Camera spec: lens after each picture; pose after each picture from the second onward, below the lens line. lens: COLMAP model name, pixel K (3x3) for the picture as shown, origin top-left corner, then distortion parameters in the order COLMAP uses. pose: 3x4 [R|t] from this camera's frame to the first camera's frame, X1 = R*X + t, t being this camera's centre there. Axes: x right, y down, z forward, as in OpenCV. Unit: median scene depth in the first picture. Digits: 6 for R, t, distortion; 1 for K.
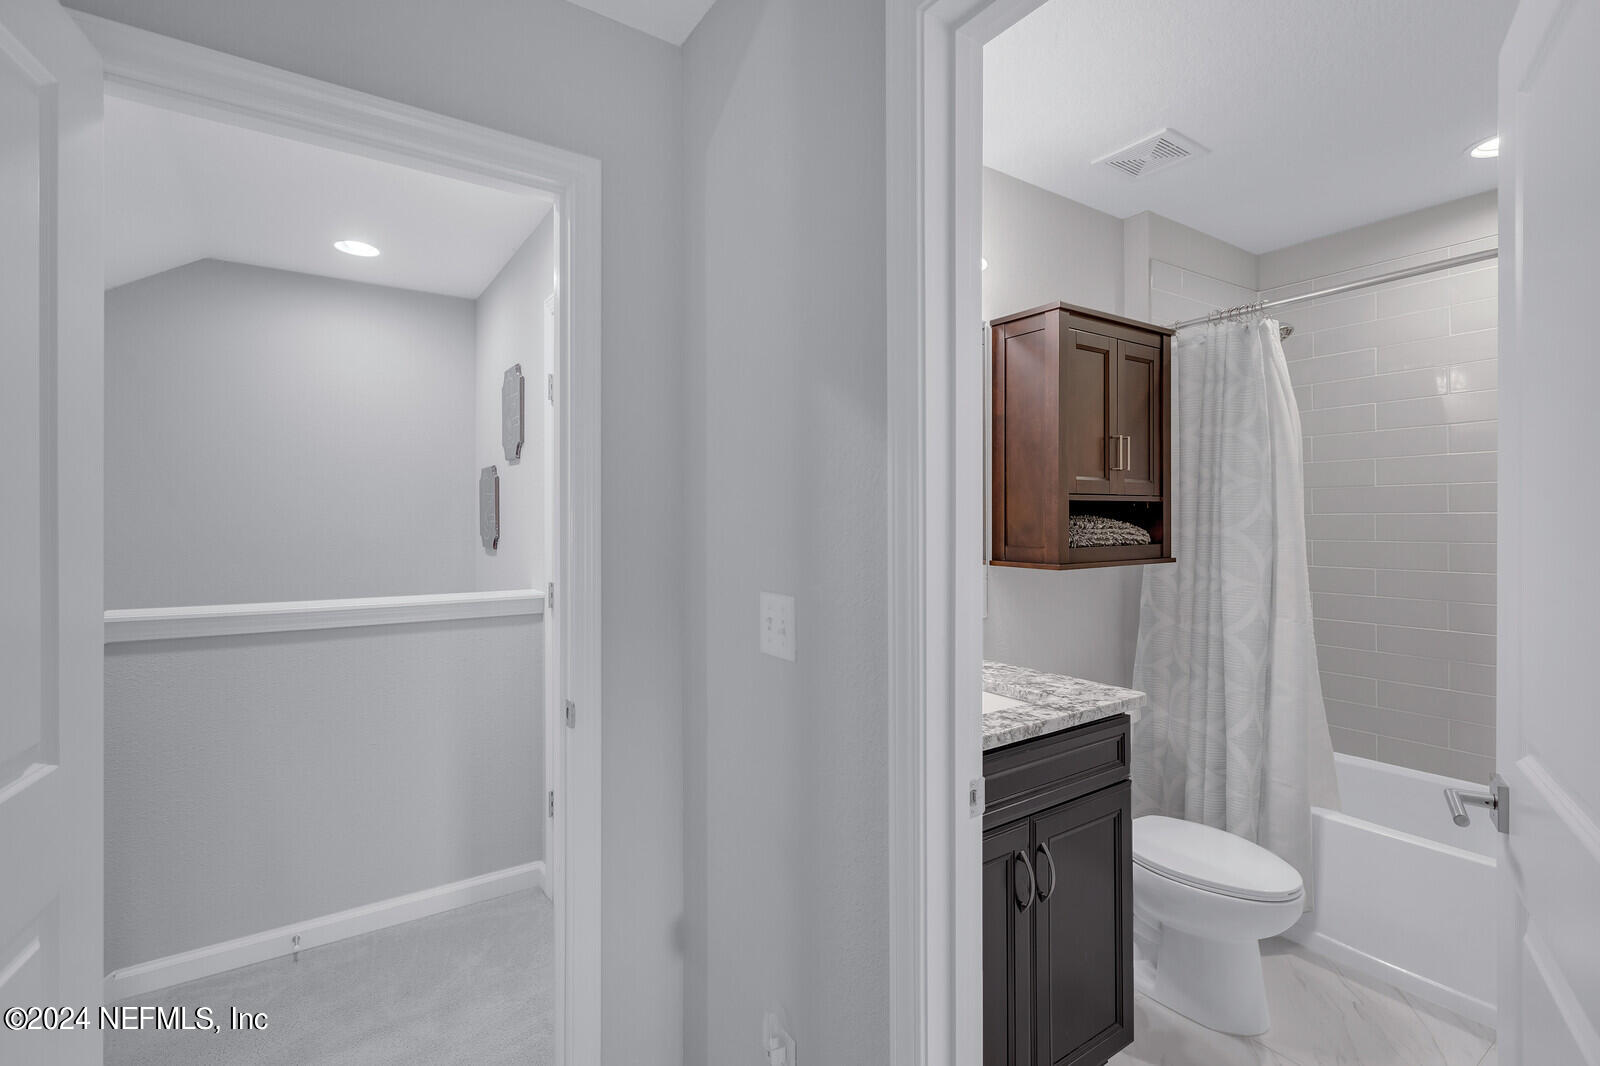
lens RADIAL K [[729.7, 0, 799.7], [0, 729.7, 517.7], [0, 0, 1]] dist [0.011163, 0.000940]
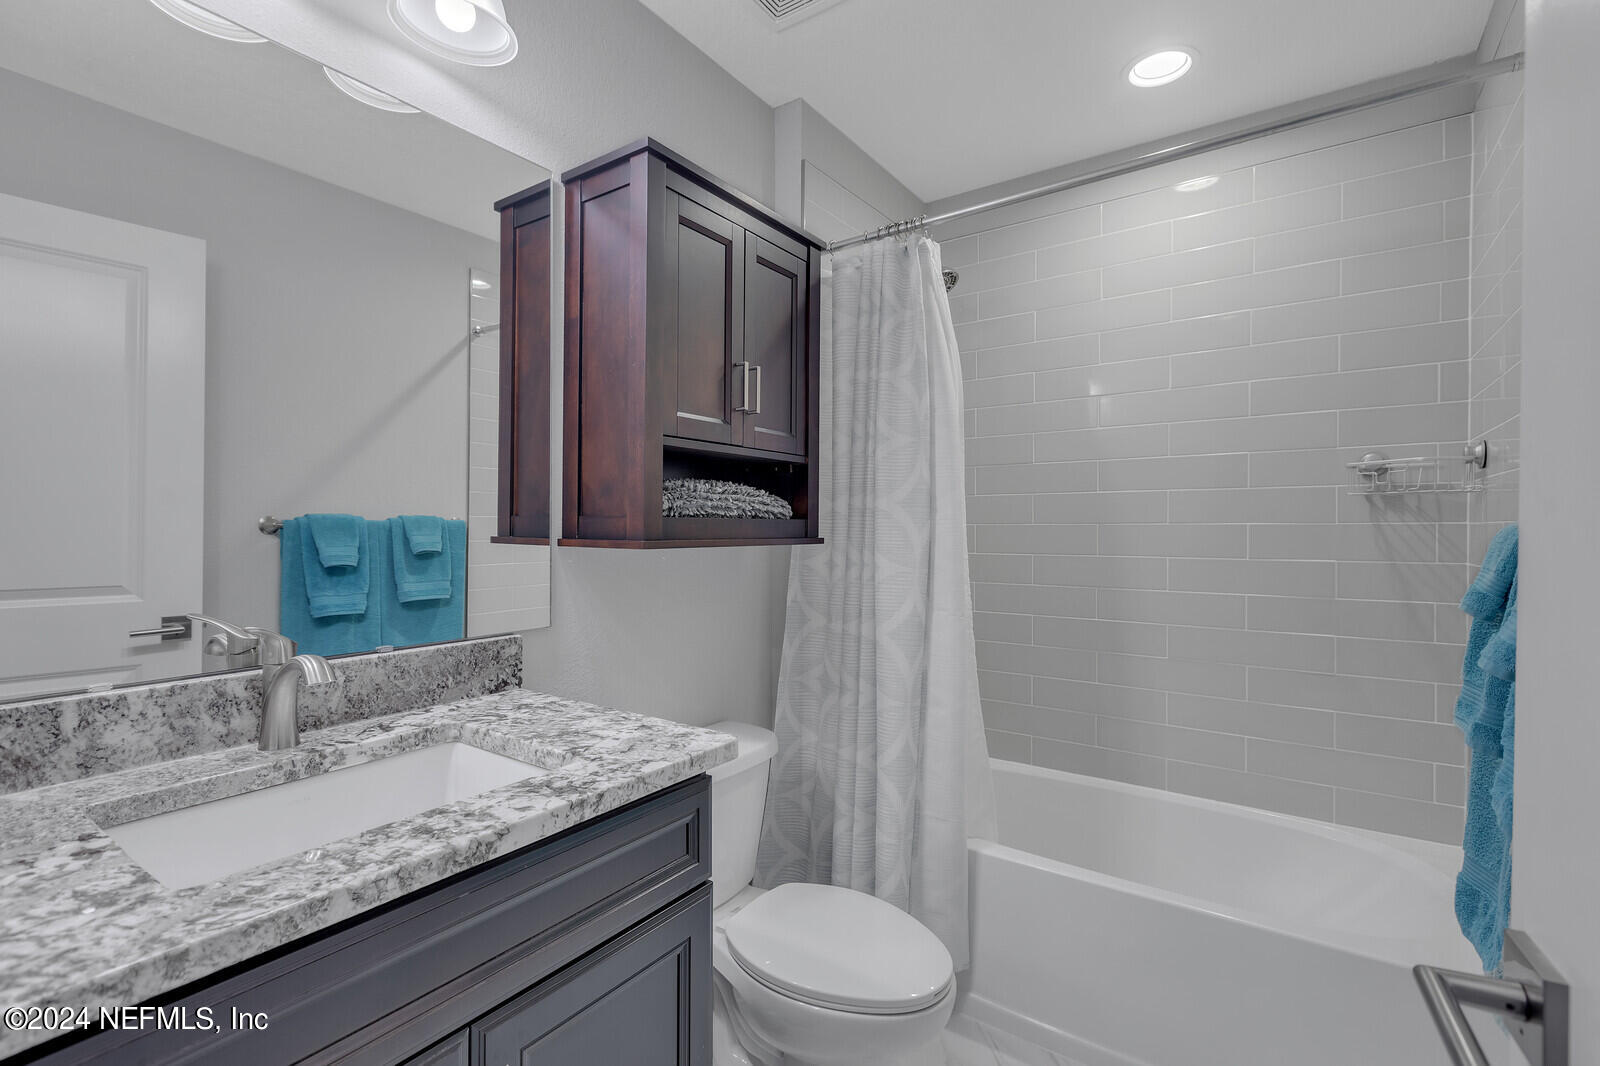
lens RADIAL K [[729.7, 0, 799.4], [0, 729.7, 541.1], [0, 0, 1]] dist [0.011163, 0.000940]
pose [[0.933675, 0.000288, 0.358123, 0.229078], [-0.005623, 0.999888, 0.013855, 0.050288], [-0.358079, -0.014949, 0.933572, 0.311663]]
